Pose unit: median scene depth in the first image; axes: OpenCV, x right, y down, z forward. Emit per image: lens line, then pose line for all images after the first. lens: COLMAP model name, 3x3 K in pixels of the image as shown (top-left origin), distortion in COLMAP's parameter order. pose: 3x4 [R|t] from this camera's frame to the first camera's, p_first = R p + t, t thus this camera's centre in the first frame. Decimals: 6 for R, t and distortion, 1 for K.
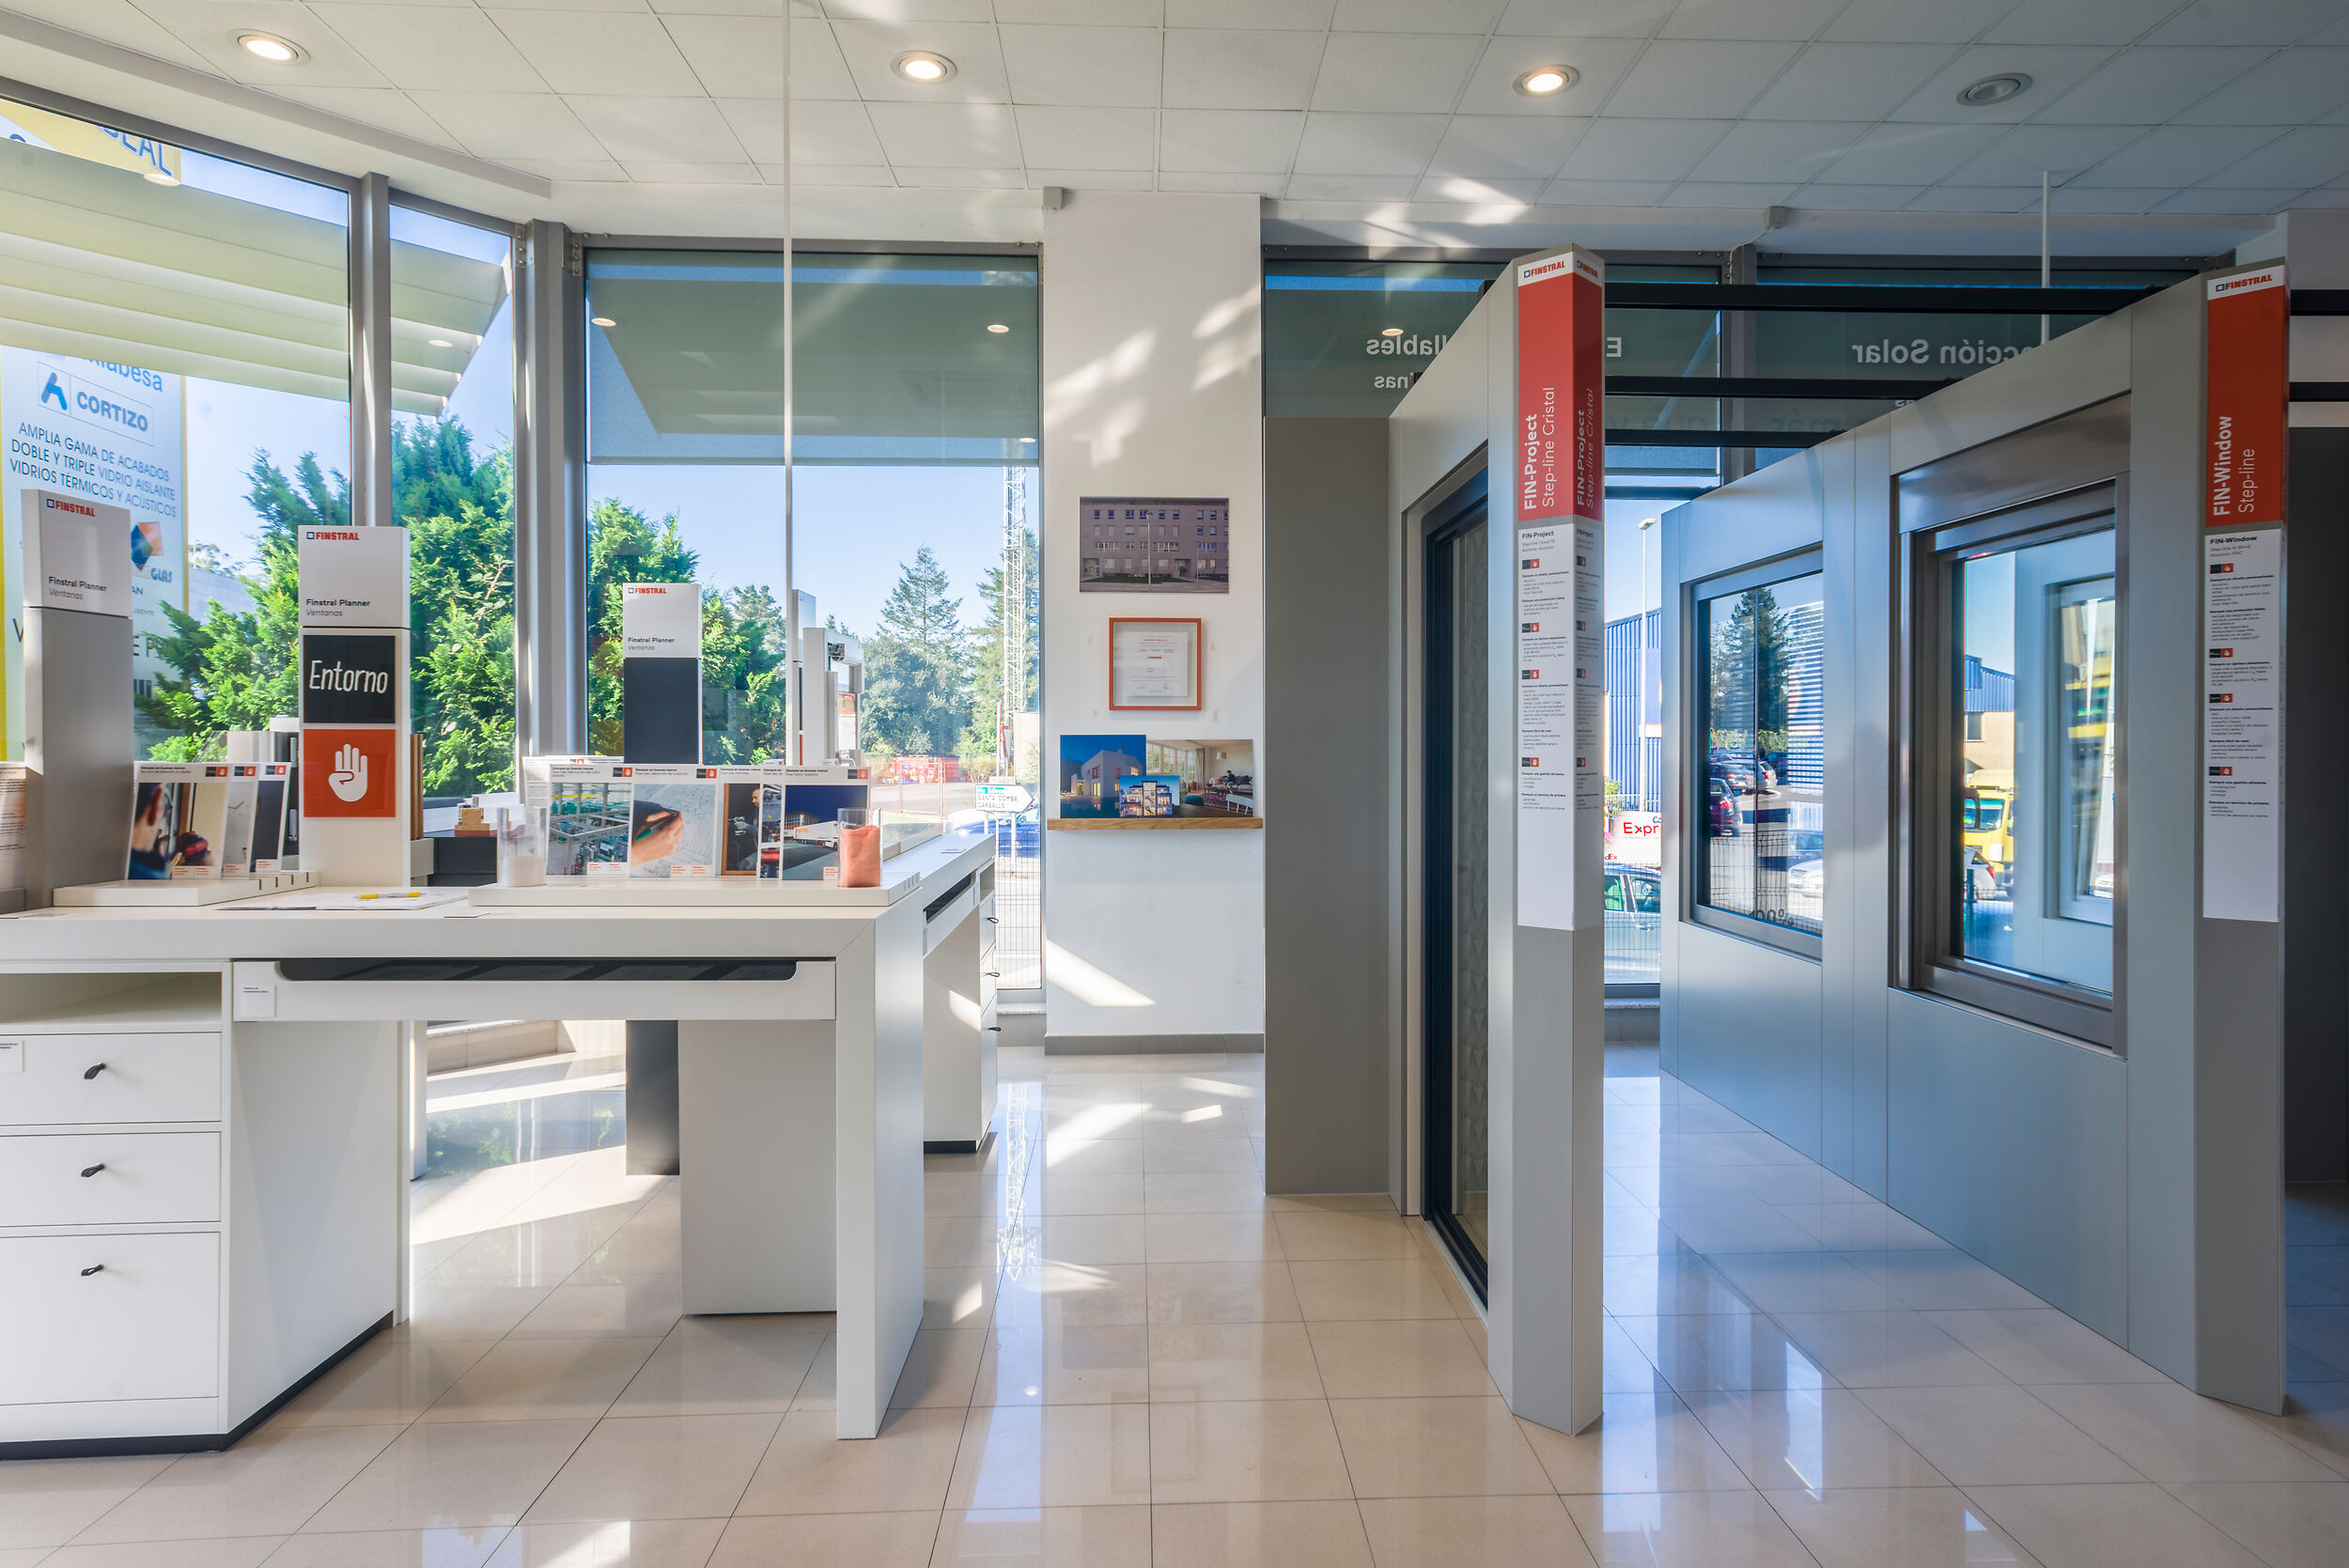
lens RADIAL K [[1305.1, 0, 1179.7], [0, 1305.1, 773.9], [0, 0, 1]] dist [0.001453, -0.000041]
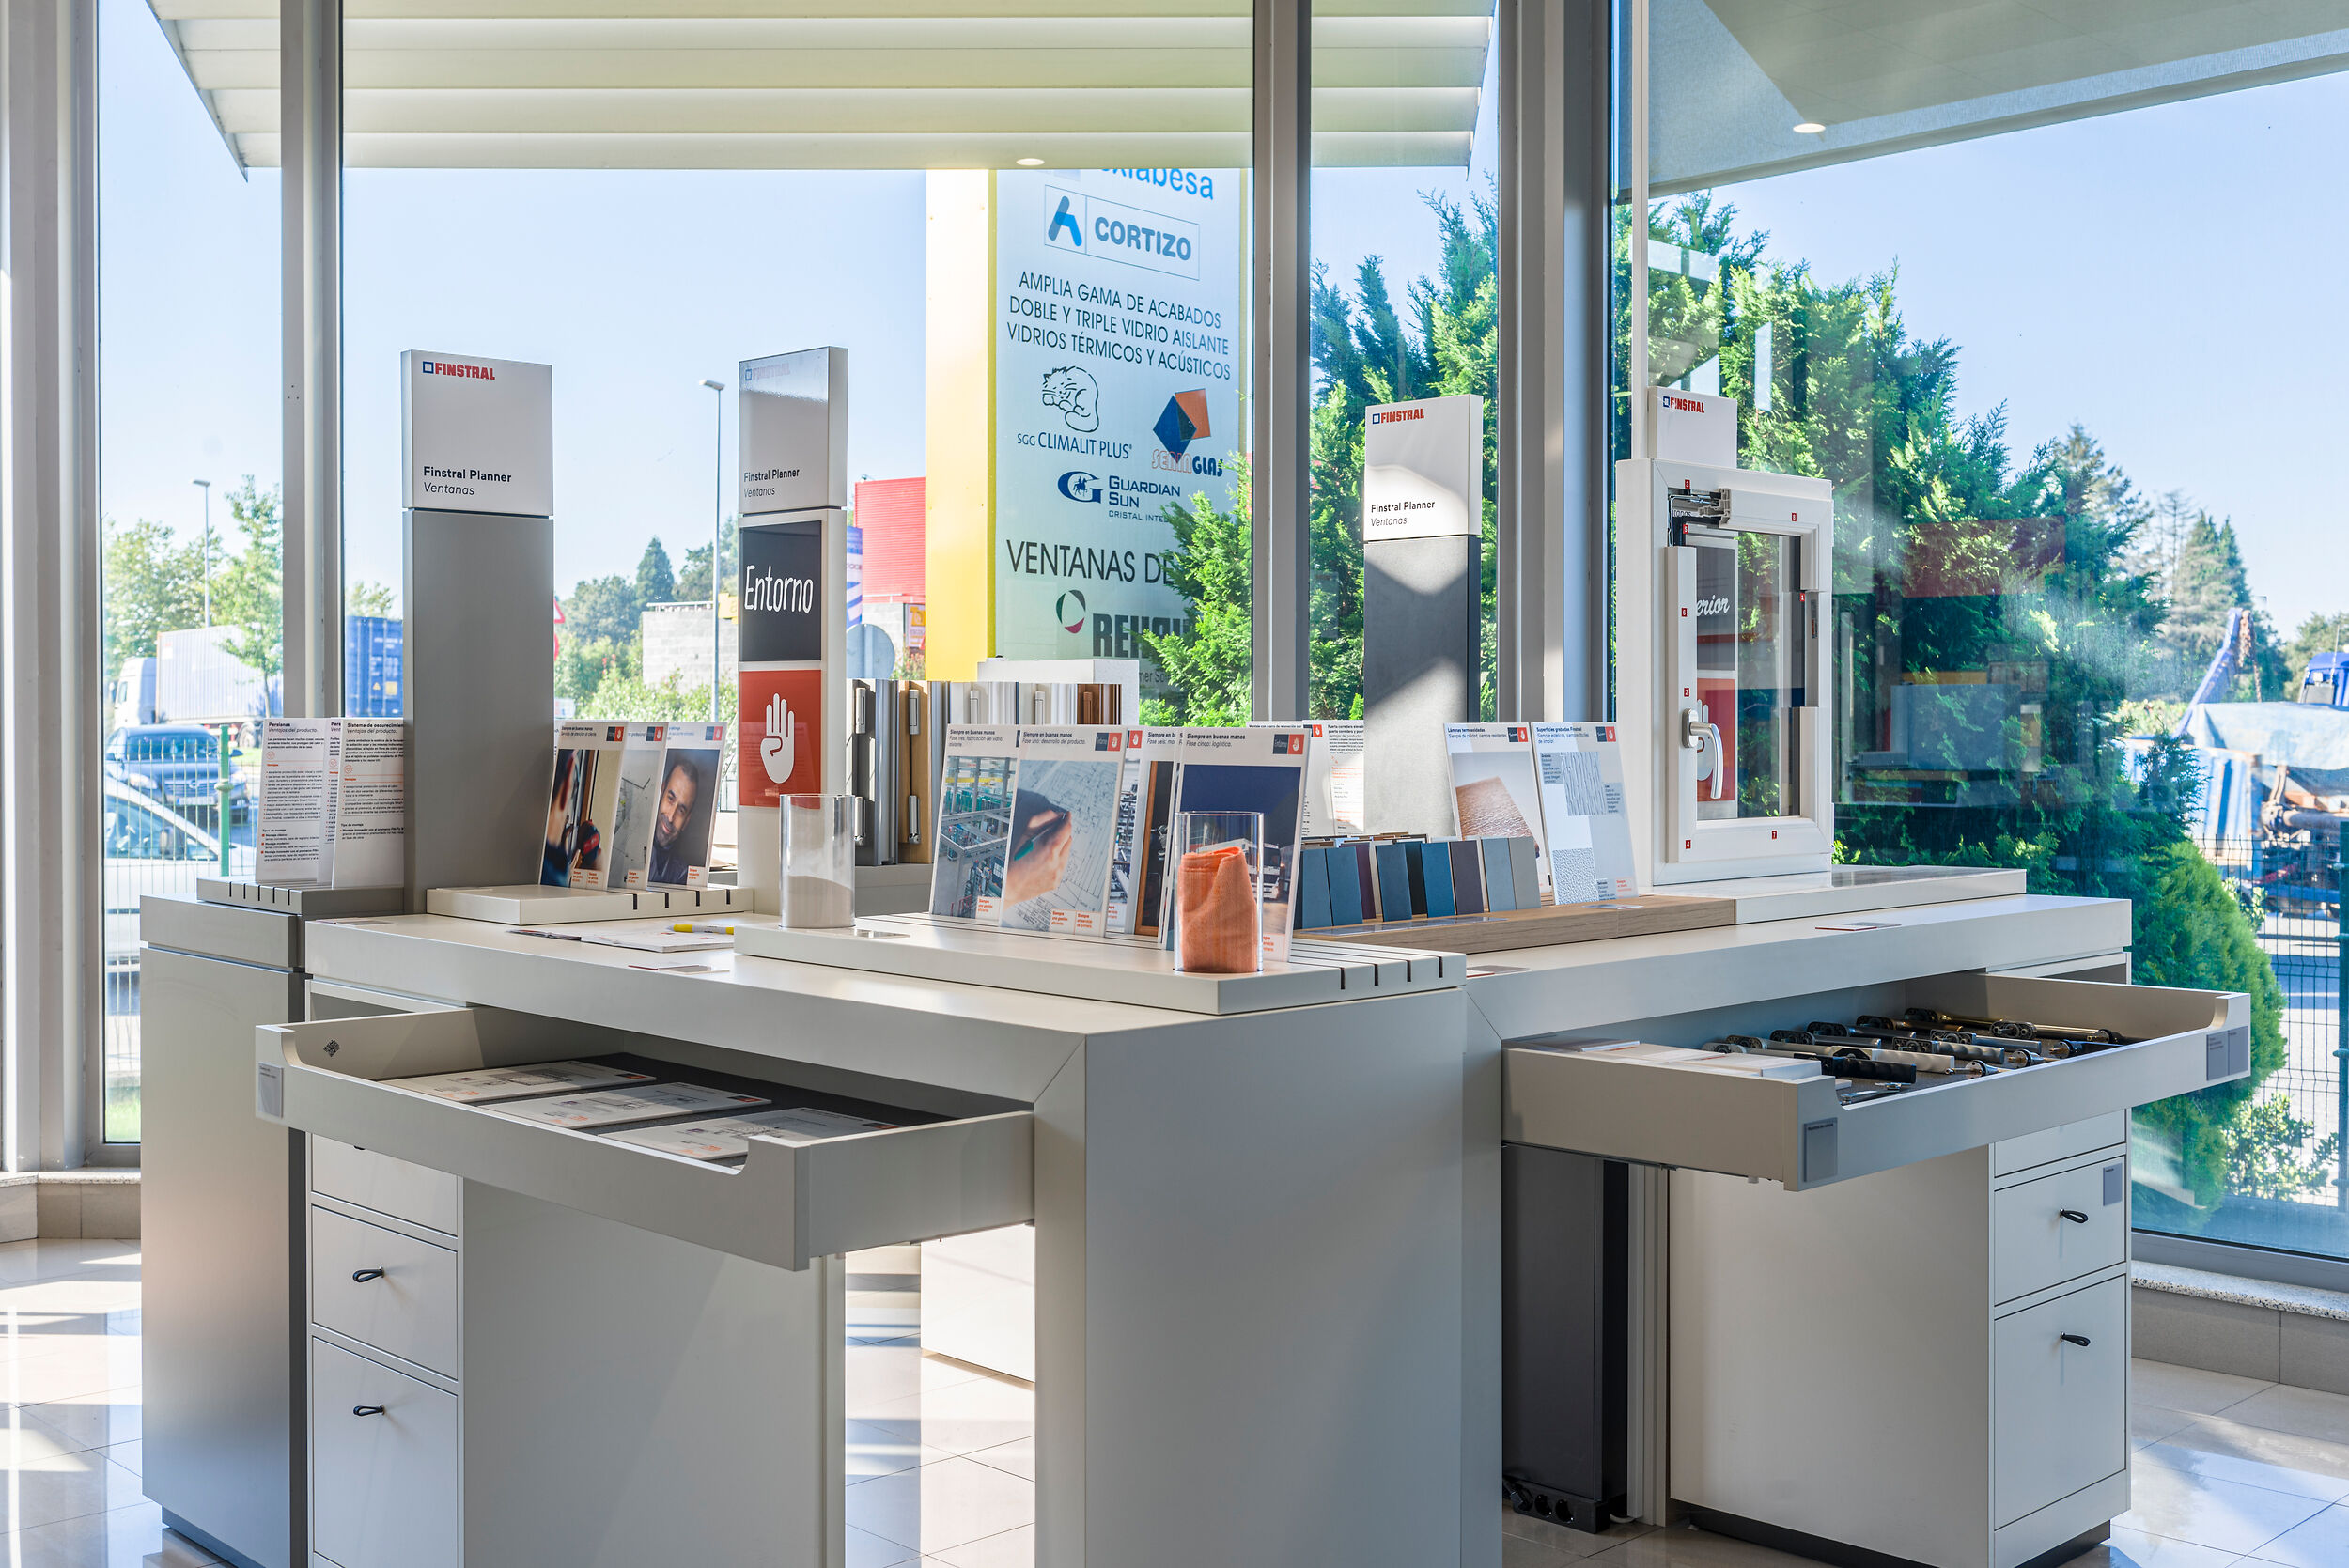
lens RADIAL K [[2399.2, 0, 1174.9], [0, 2399.2, 777.1], [0, 0, 1]] dist [-0.006430, 0.000000]
pose [[0.672173, 0.016757, -0.740204, 0.371292], [-0.016625, 0.999833, 0.007537, 0.006233], [0.740207, 0.007239, 0.672340, 0.350936]]
